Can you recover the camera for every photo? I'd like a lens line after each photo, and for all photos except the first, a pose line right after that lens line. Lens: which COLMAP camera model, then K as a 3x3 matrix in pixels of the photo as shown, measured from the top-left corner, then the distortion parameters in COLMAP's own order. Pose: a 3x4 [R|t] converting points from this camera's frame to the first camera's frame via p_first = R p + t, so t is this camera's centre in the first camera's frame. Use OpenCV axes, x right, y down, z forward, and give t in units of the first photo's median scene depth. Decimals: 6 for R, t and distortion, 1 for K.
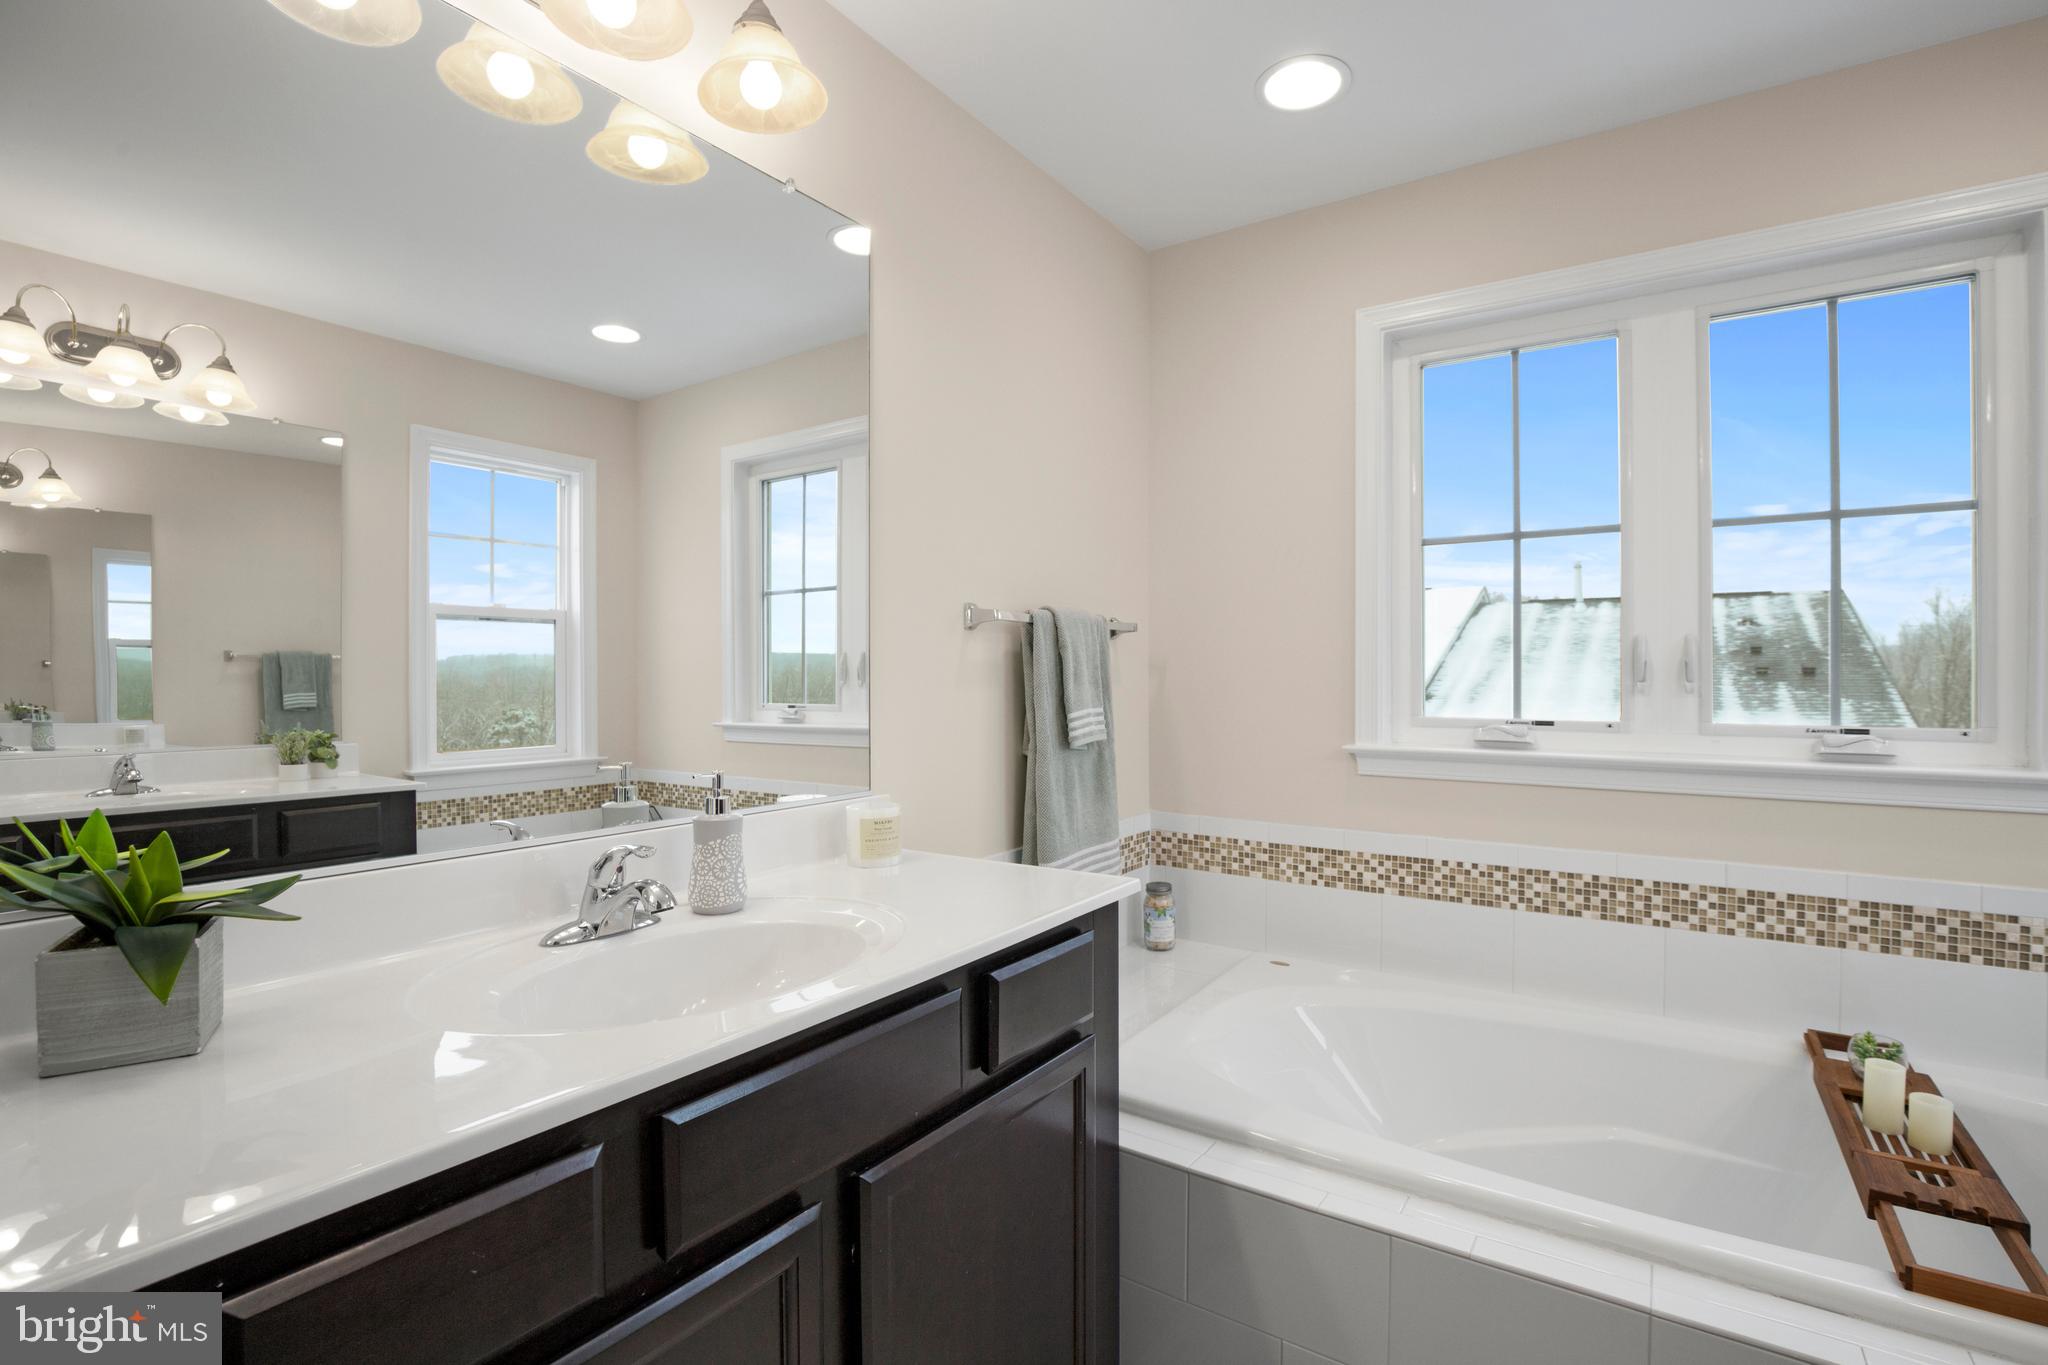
lens RADIAL K [[924.3, 0, 1054.7], [0, 924.3, 677.5], [0, 0, 1]] dist [-0.040360, 0.008337]
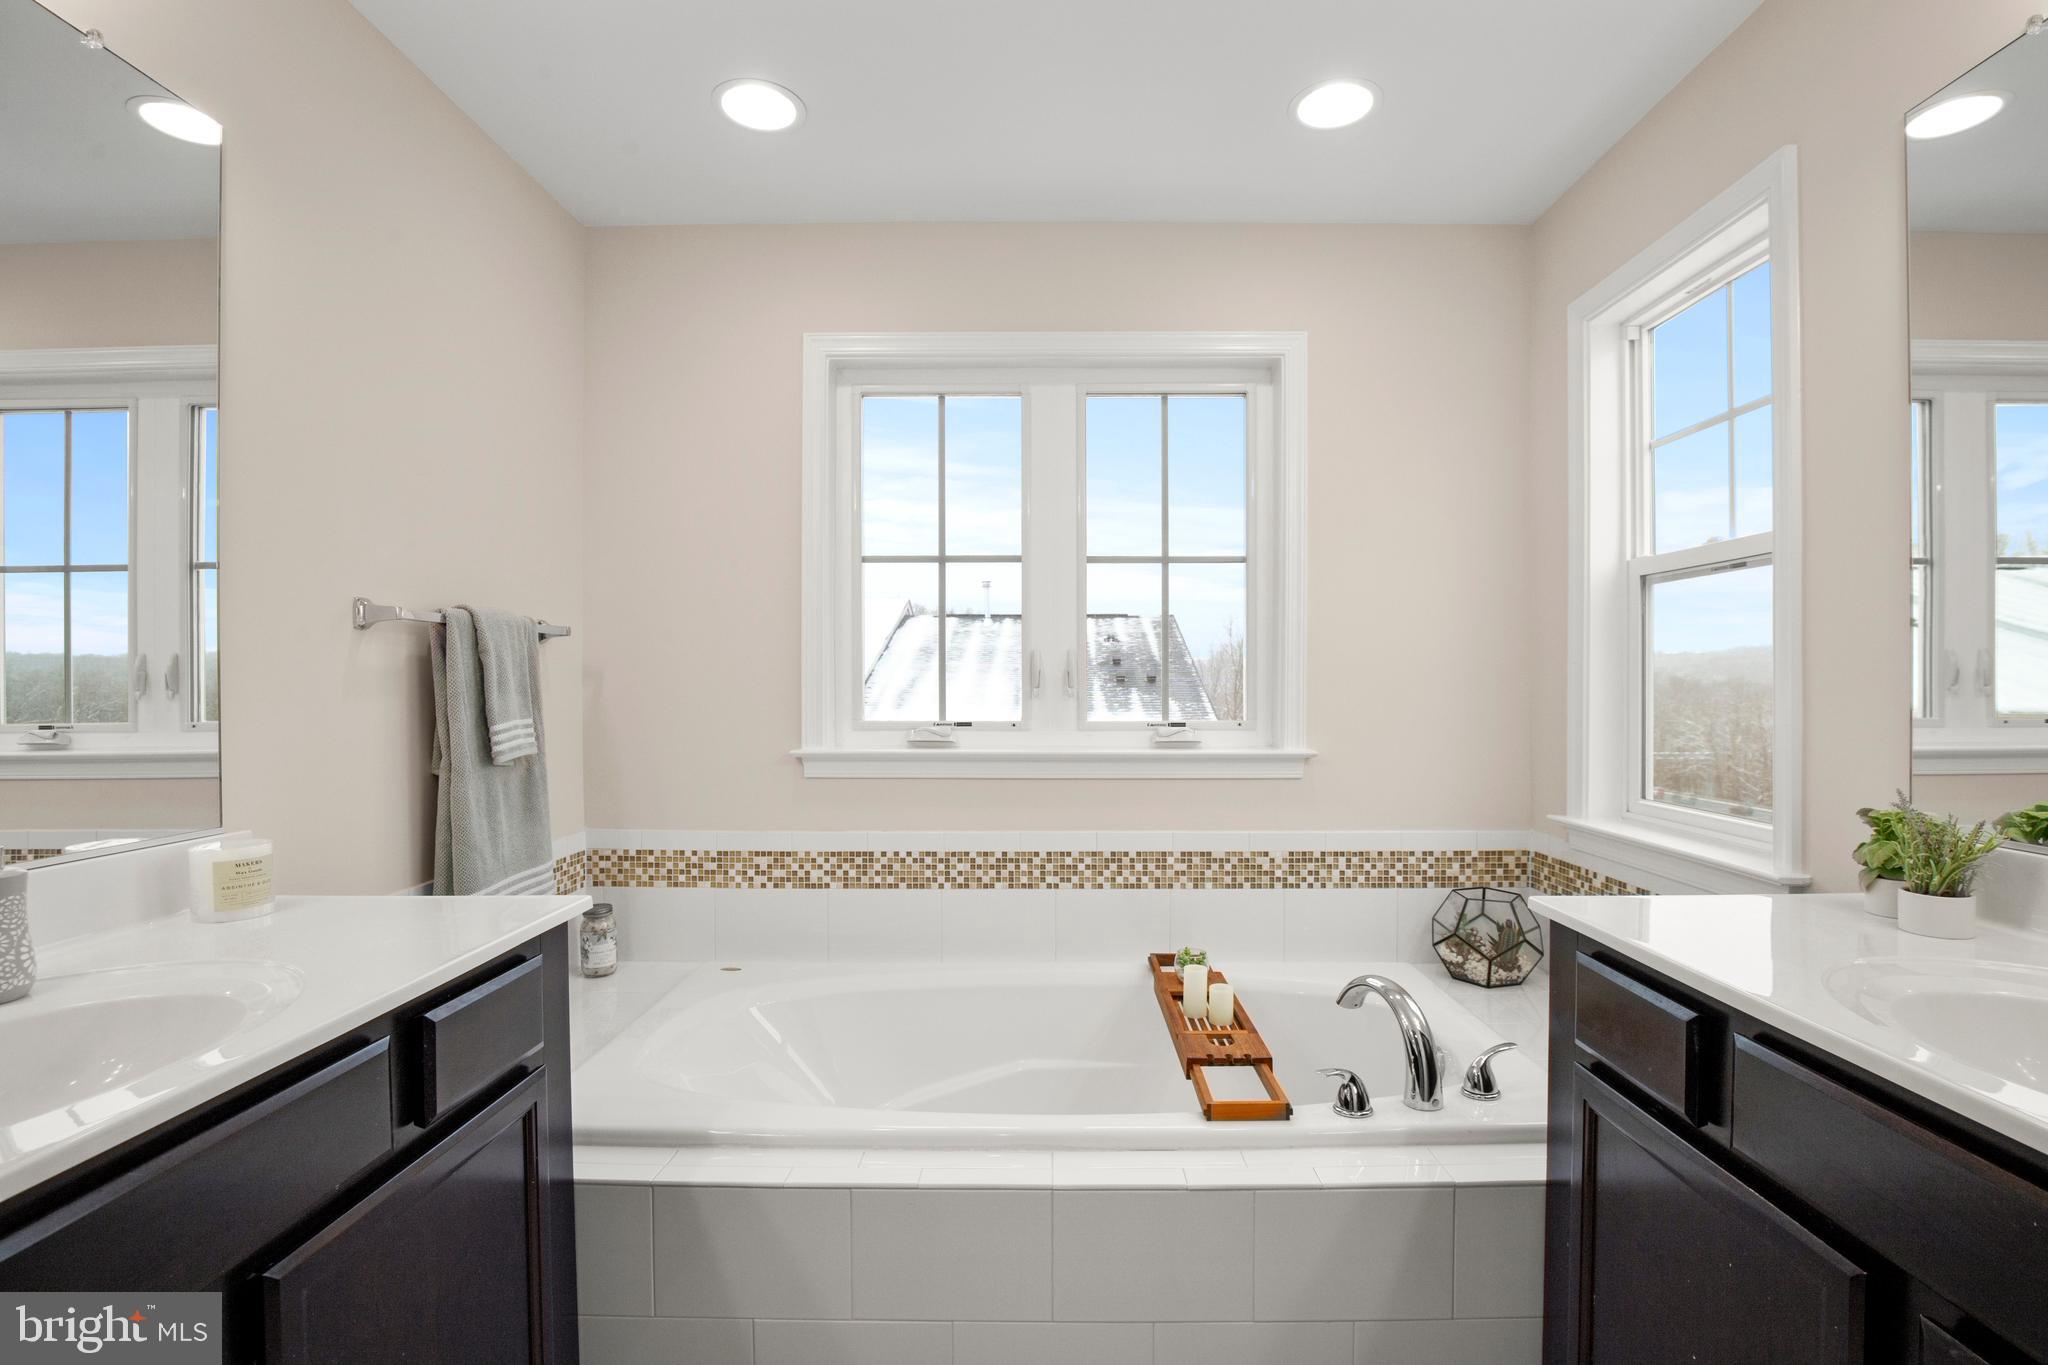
lens RADIAL K [[943.0, 0, 1031.3], [0, 943.0, 685.9], [0, 0, 1]] dist [-0.037688, 0.010973]
pose [[0.842530, -0.003313, 0.538639, -0.032856], [0.003136, 0.999994, 0.001244, 0.000906], [-0.538640, 0.000641, 0.842536, -0.046185]]
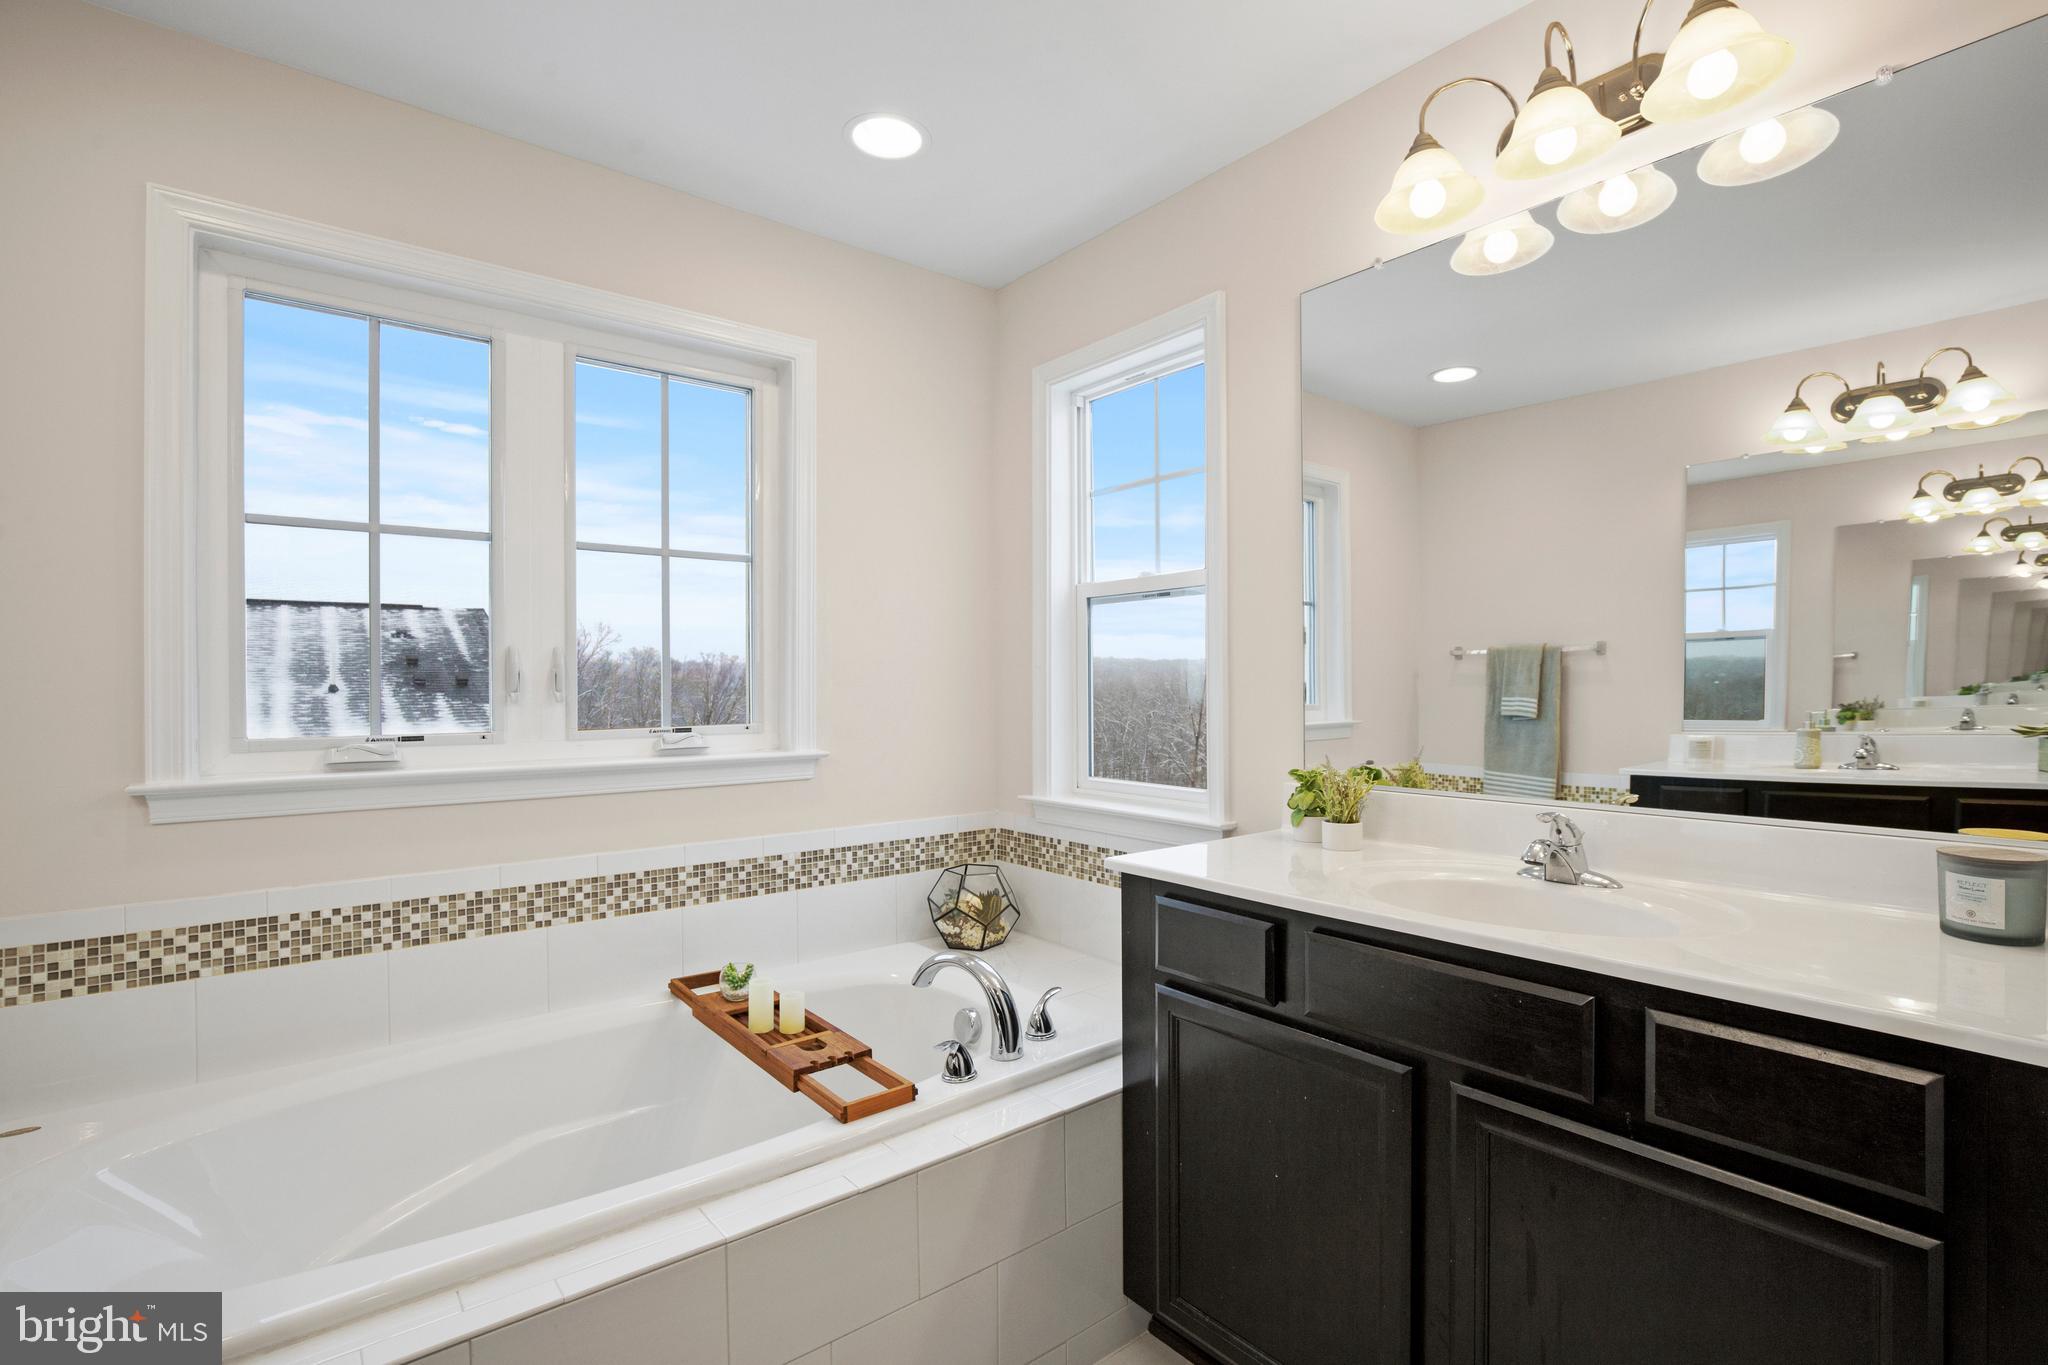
lens RADIAL K [[943.0, 0, 1031.3], [0, 943.0, 685.9], [0, 0, 1]] dist [-0.037688, 0.010973]
pose [[0.301546, -0.004798, 0.953440, -0.170602], [0.008171, 0.999964, 0.002448, 0.000224], [-0.953417, 0.007052, 0.301574, 0.134103]]
